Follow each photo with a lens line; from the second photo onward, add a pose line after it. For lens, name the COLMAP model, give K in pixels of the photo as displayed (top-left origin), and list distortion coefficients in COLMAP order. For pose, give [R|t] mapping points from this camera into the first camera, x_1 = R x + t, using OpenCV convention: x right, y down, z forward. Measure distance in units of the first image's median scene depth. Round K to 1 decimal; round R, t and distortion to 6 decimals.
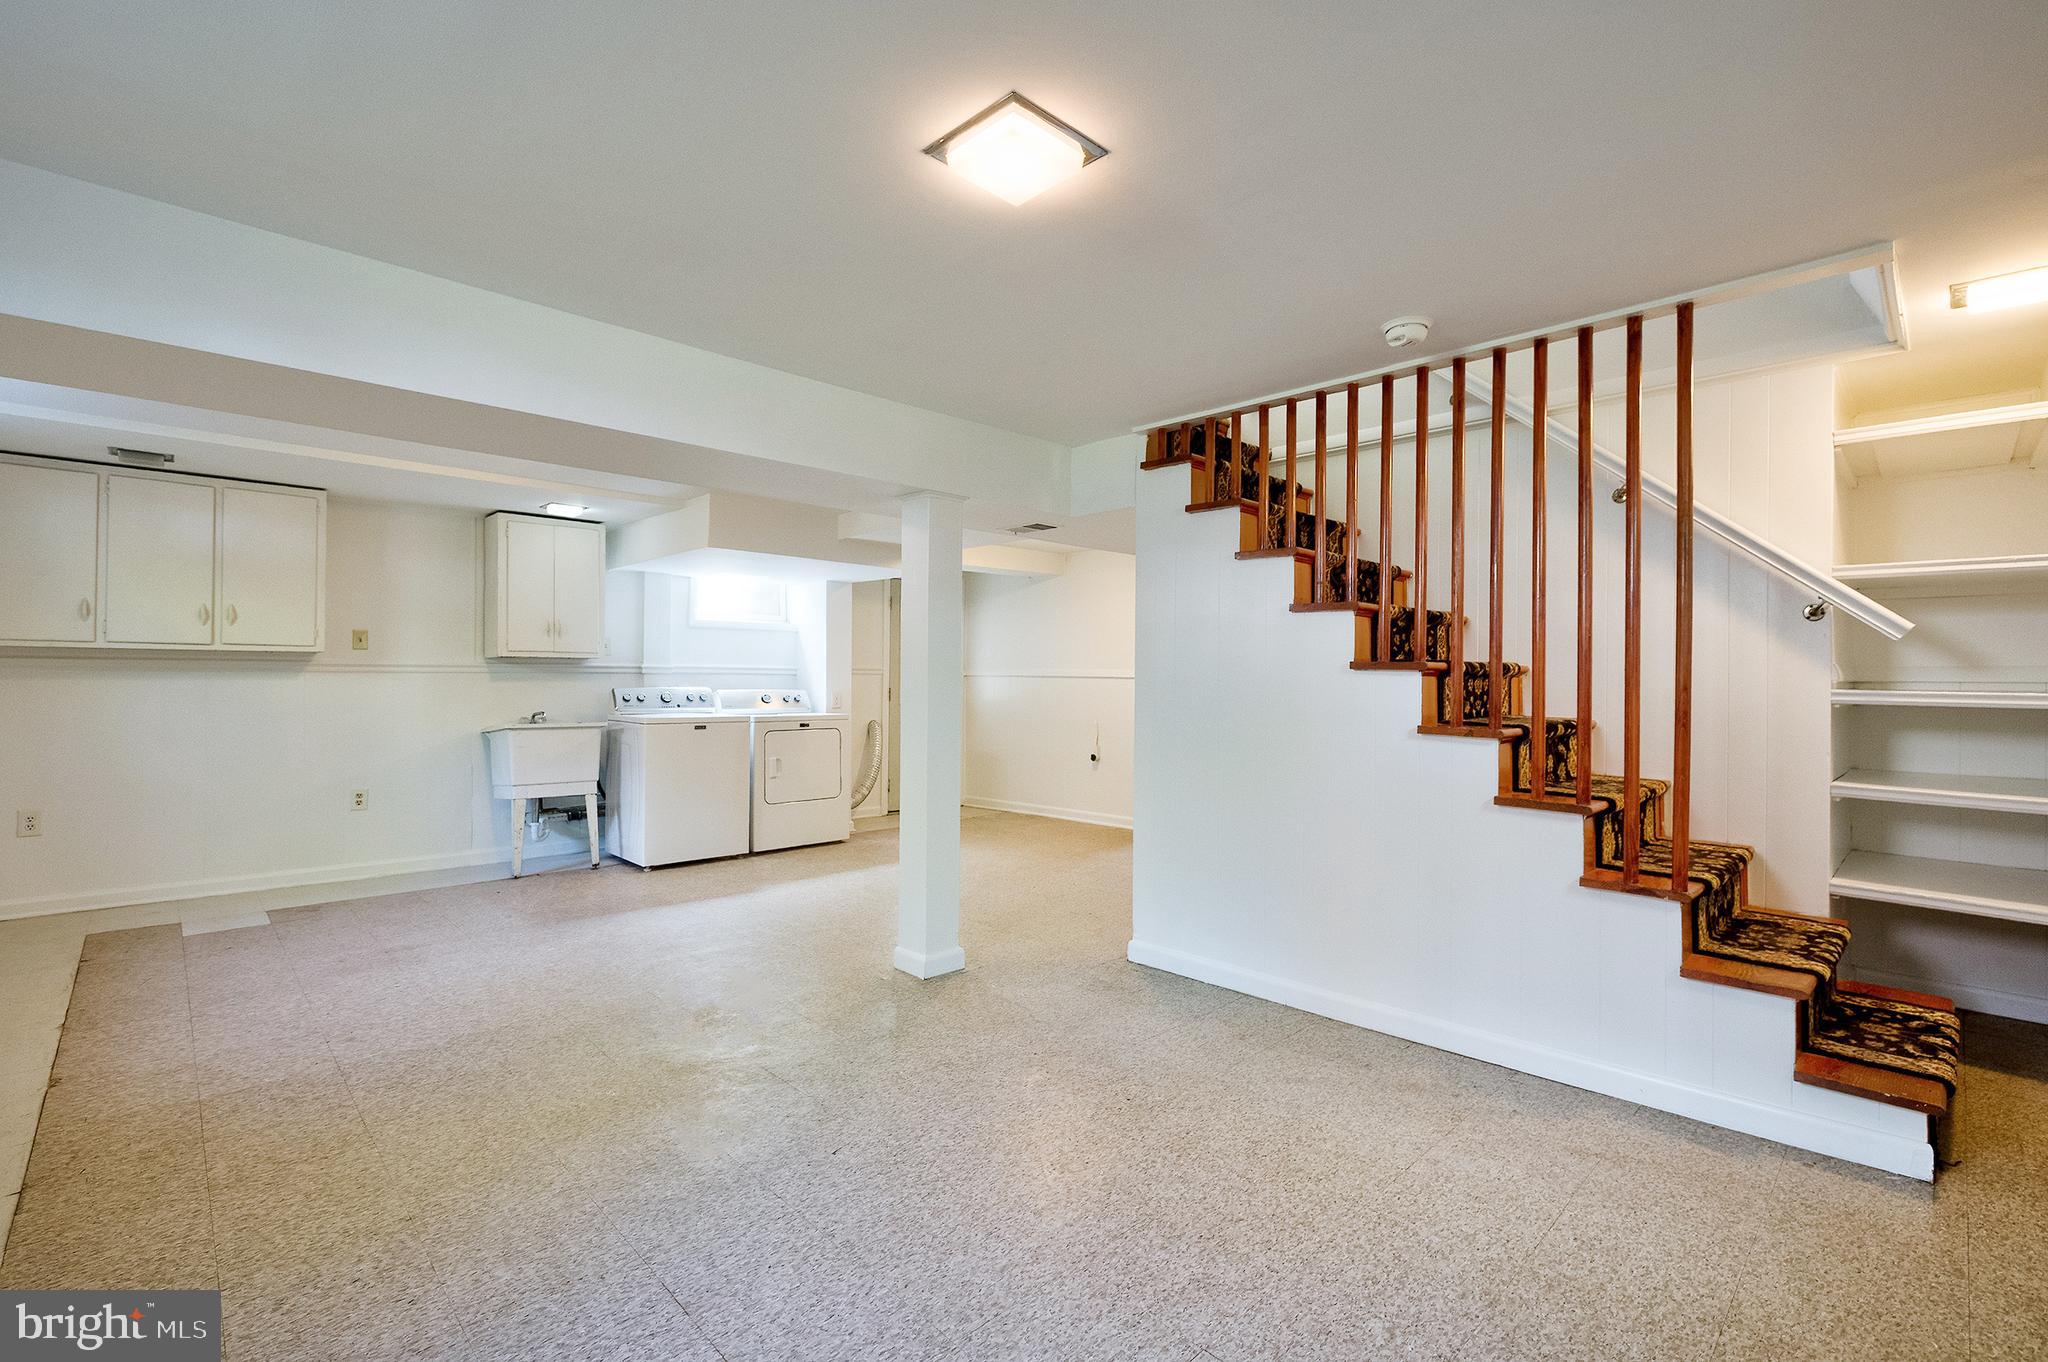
lens RADIAL K [[905.1, 0, 1024.0], [0, 905.1, 681.0], [0, 0, 1]] dist [-0.000069, 0.000342]
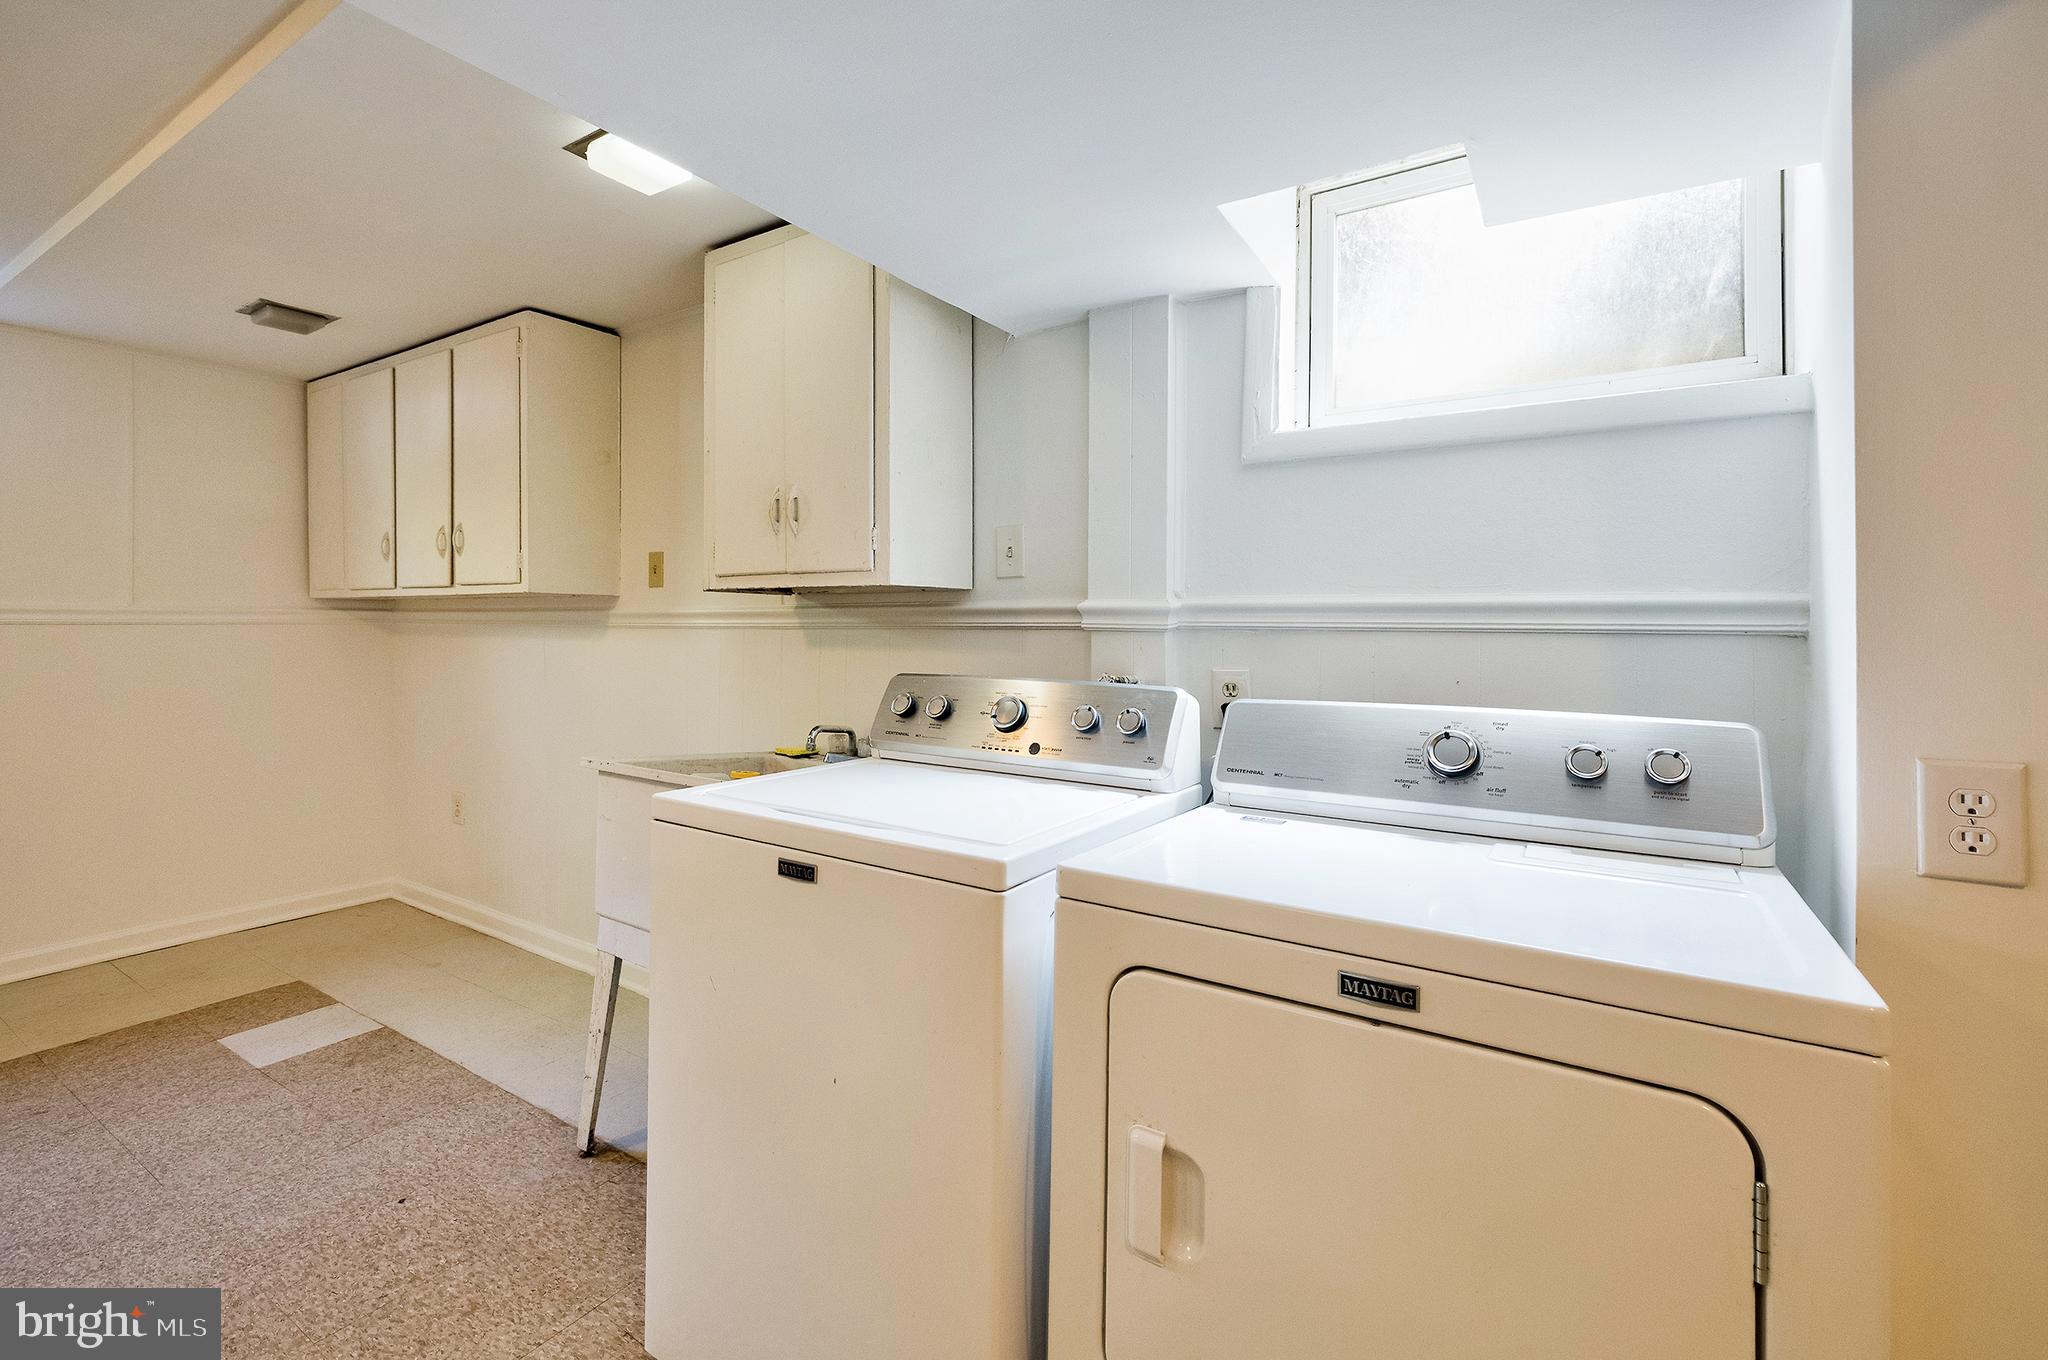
lens RADIAL K [[902.5, 0, 1022.9], [0, 902.5, 621.1], [0, 0, 1]] dist [0.000220, 0.000097]
pose [[0.217031, -0.008175, -0.976131, -0.144887], [-0.007325, 0.999923, -0.010003, -0.010165], [0.976137, 0.009321, 0.216954, 1.155274]]
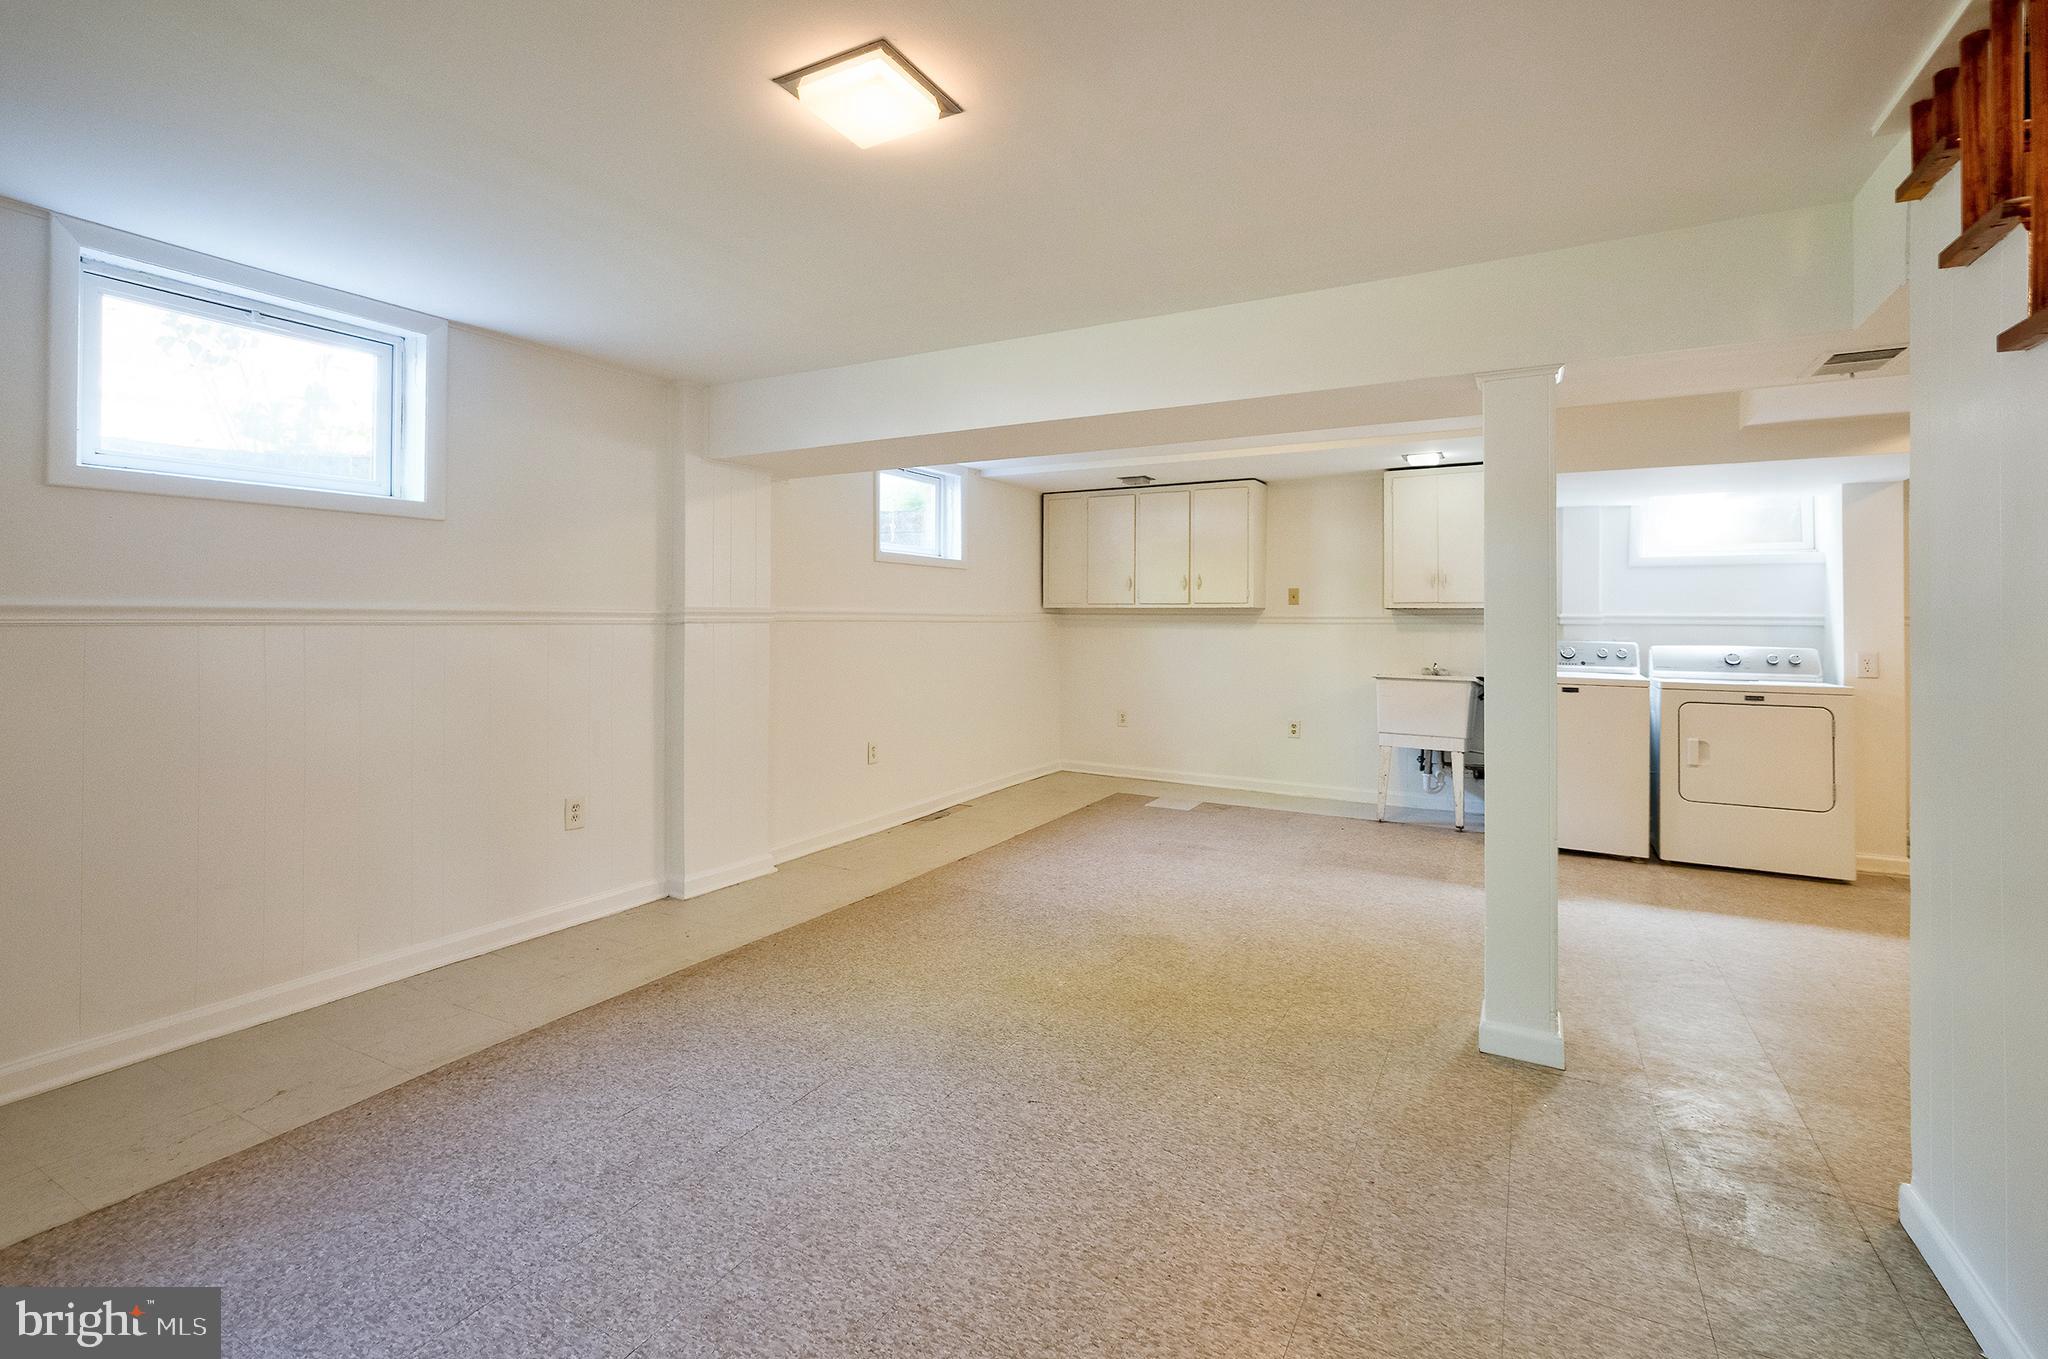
lens RADIAL K [[921.1, 0, 1018.2], [0, 921.1, 610.1], [0, 0, 1]] dist [-0.000752, -0.000104]
pose [[0.282113, -0.013816, -0.959282, 0.357723], [-0.007246, 0.999837, -0.016531, -0.004908], [0.959354, 0.011615, 0.281967, 0.315771]]
